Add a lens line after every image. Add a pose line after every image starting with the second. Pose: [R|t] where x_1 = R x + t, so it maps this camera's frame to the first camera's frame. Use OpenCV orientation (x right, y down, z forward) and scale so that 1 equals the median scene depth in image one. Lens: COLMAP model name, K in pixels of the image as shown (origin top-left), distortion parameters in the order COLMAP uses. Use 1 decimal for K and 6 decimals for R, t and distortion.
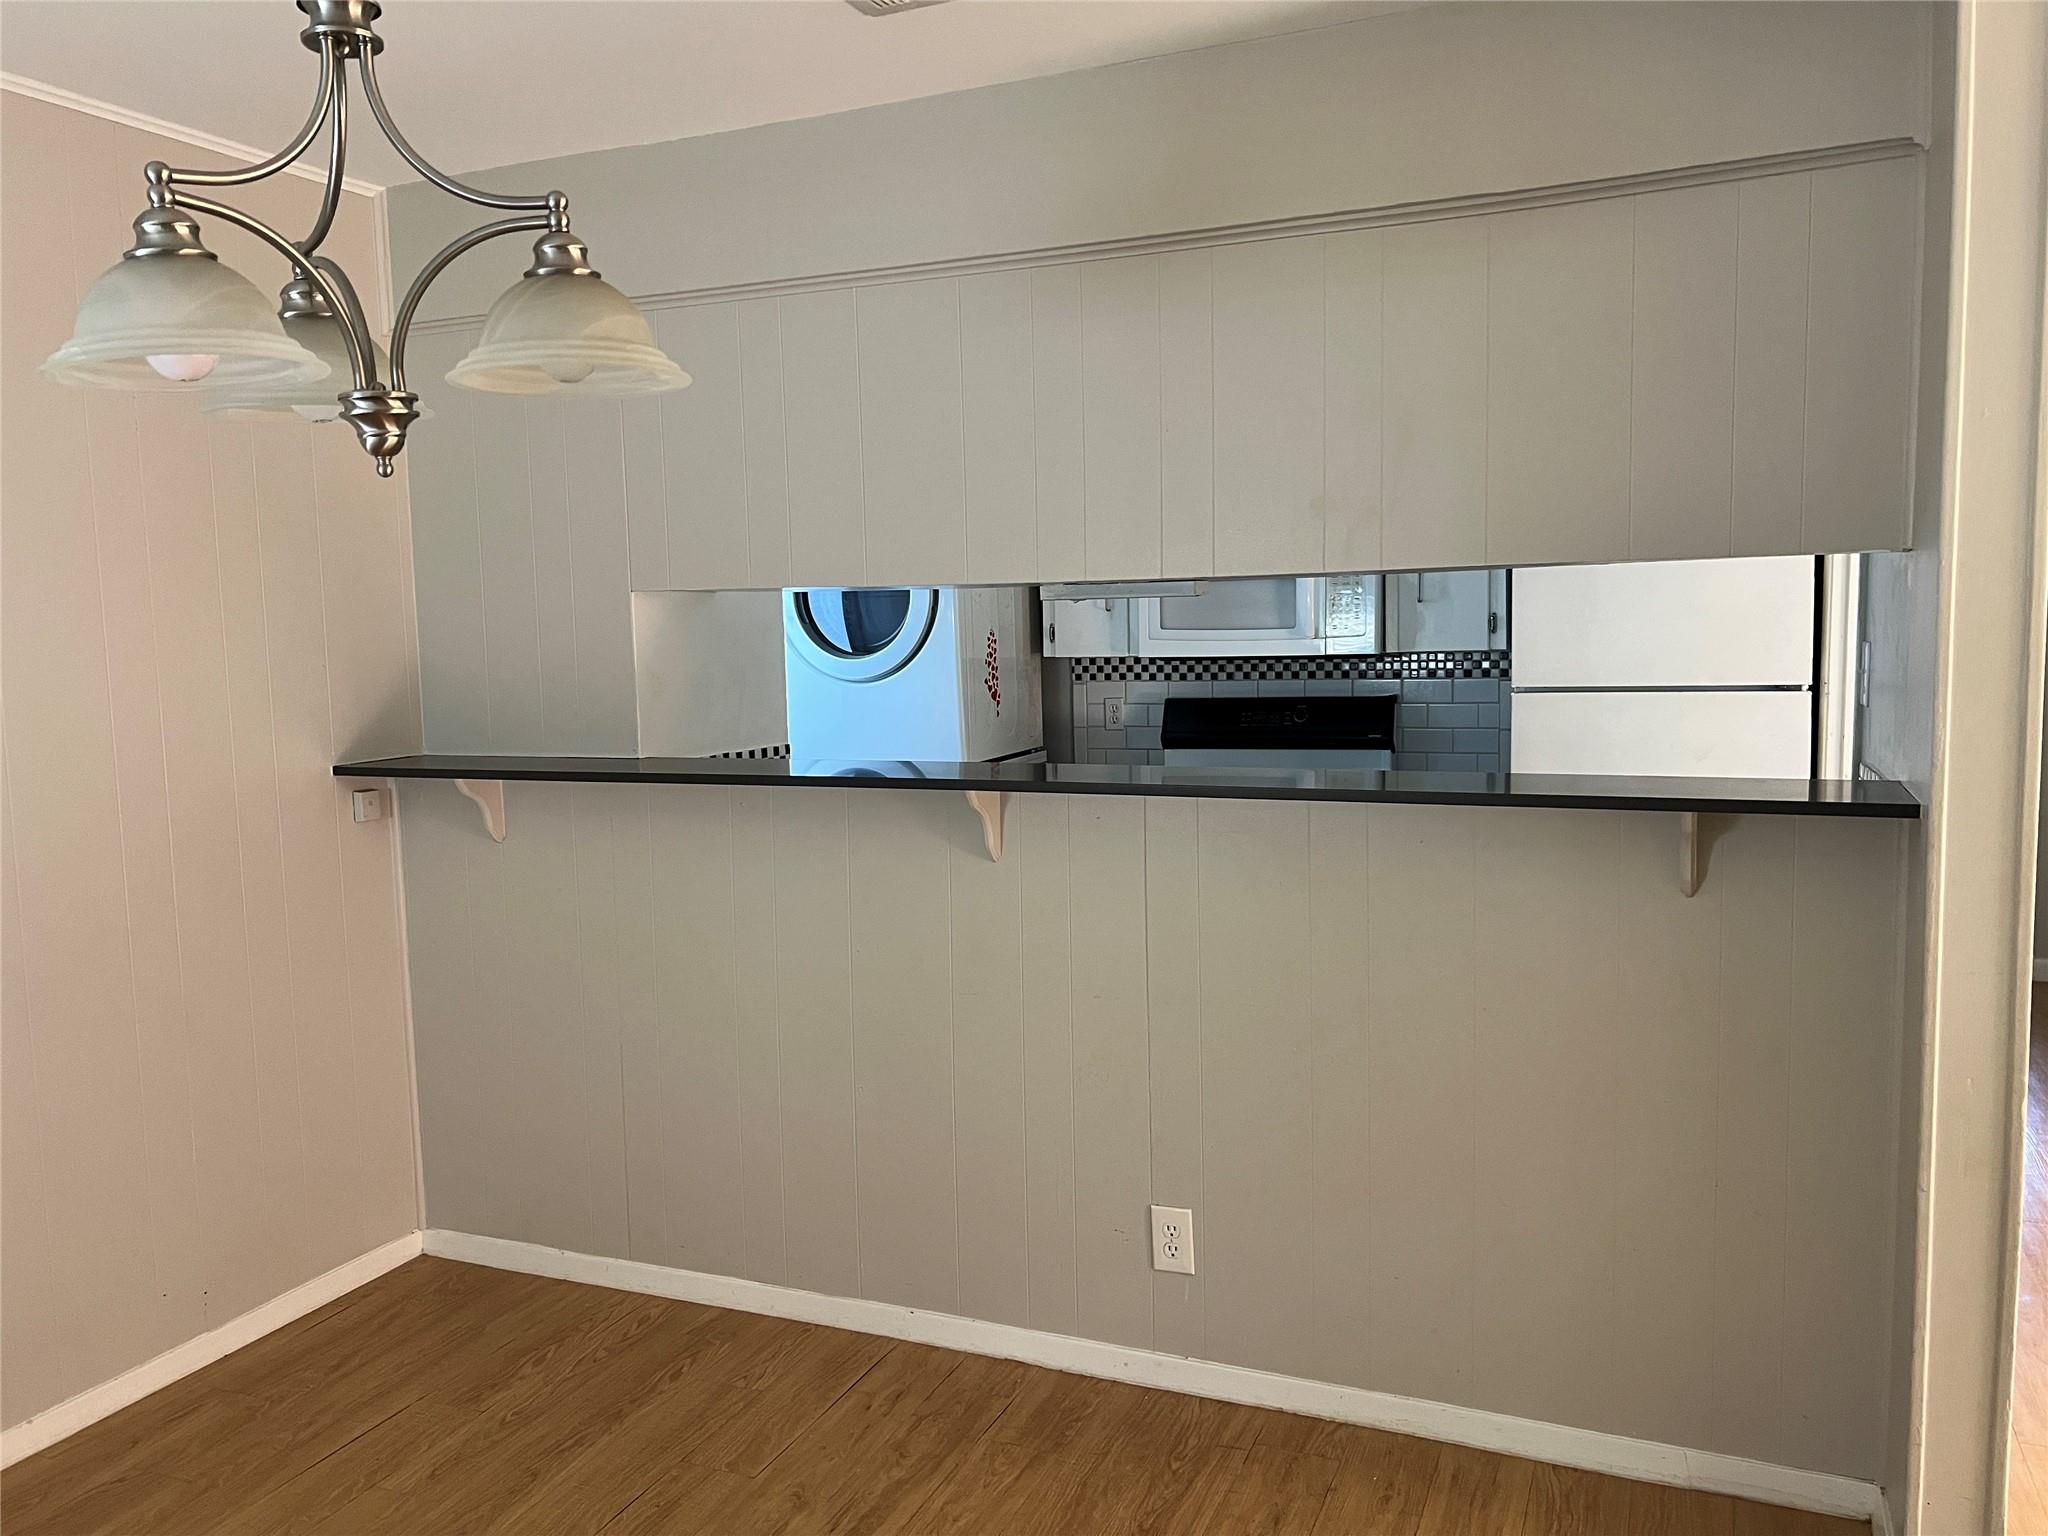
lens RADIAL K [[1571.1, 0, 1024.0], [0, 1571.1, 768.0], [0, 0, 1]] dist [0.067797, -0.137807]
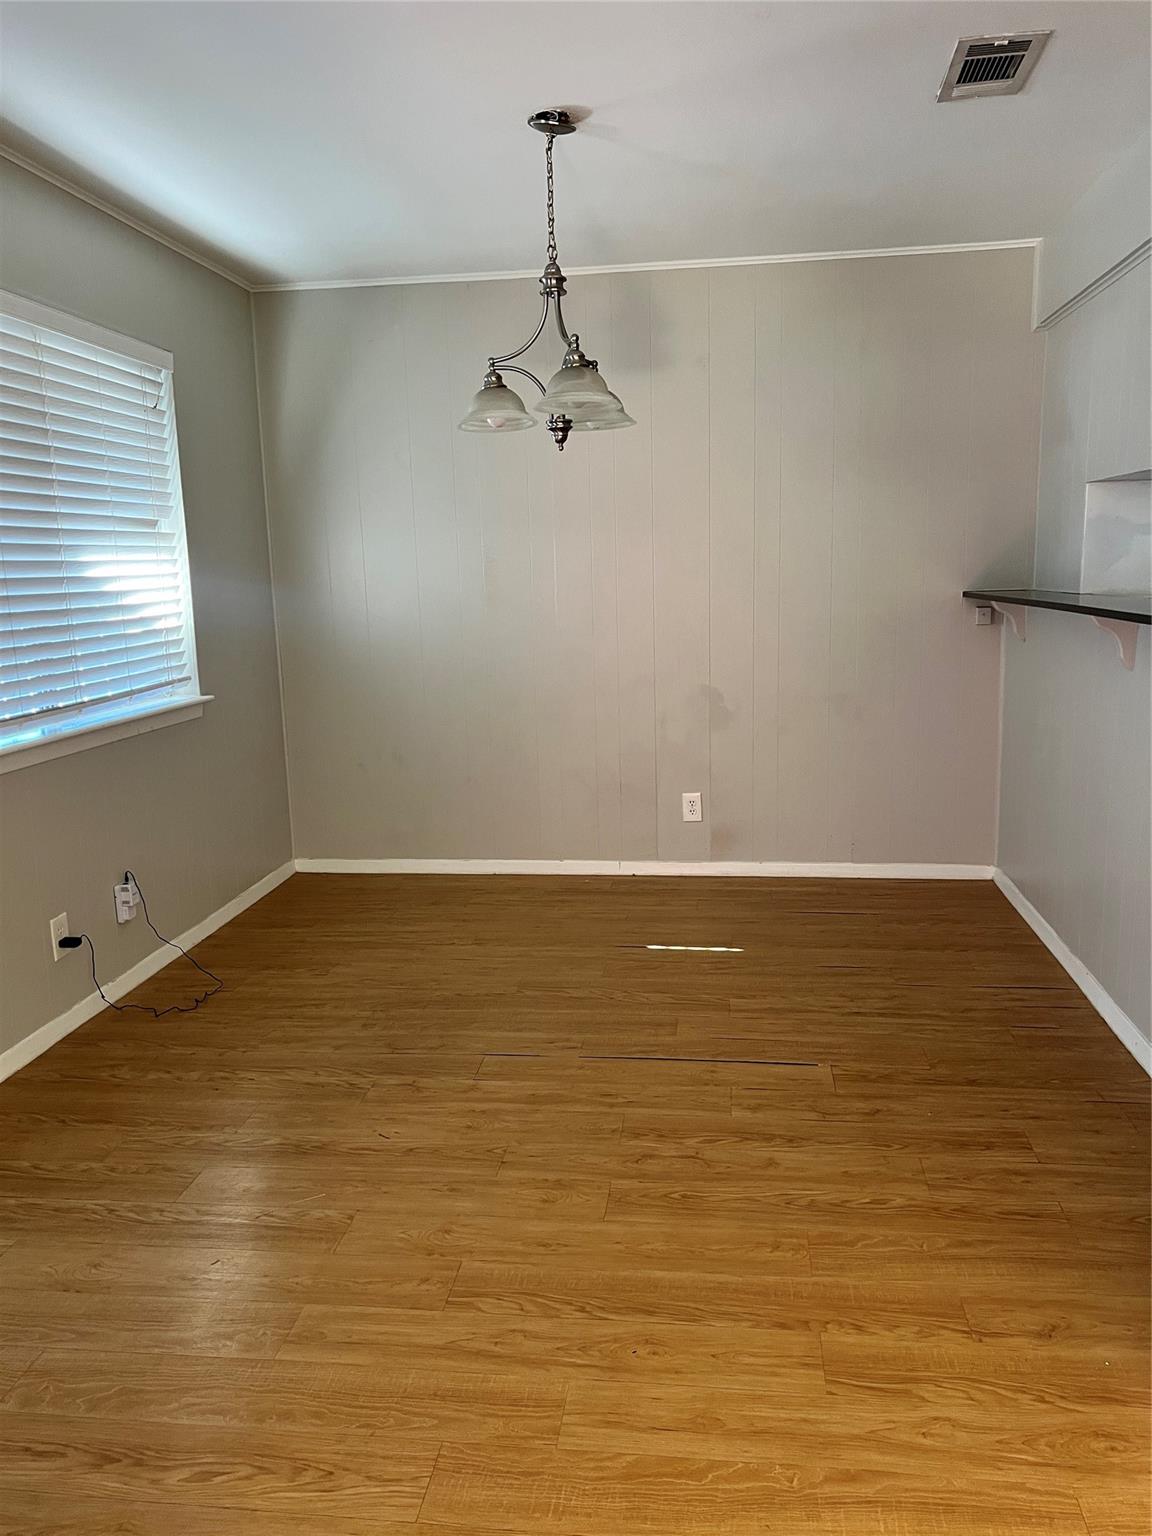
lens RADIAL K [[1178.3, 0, 576.0], [0, 1178.3, 768.0], [0, 0, 1]] dist [0.067797, -0.137807]
pose [[0.273671, 0.185942, -0.943679, 0.885105], [-0.083678, 0.982018, 0.169229, 0.005305], [0.958177, 0.032653, 0.284309, 0.233510]]
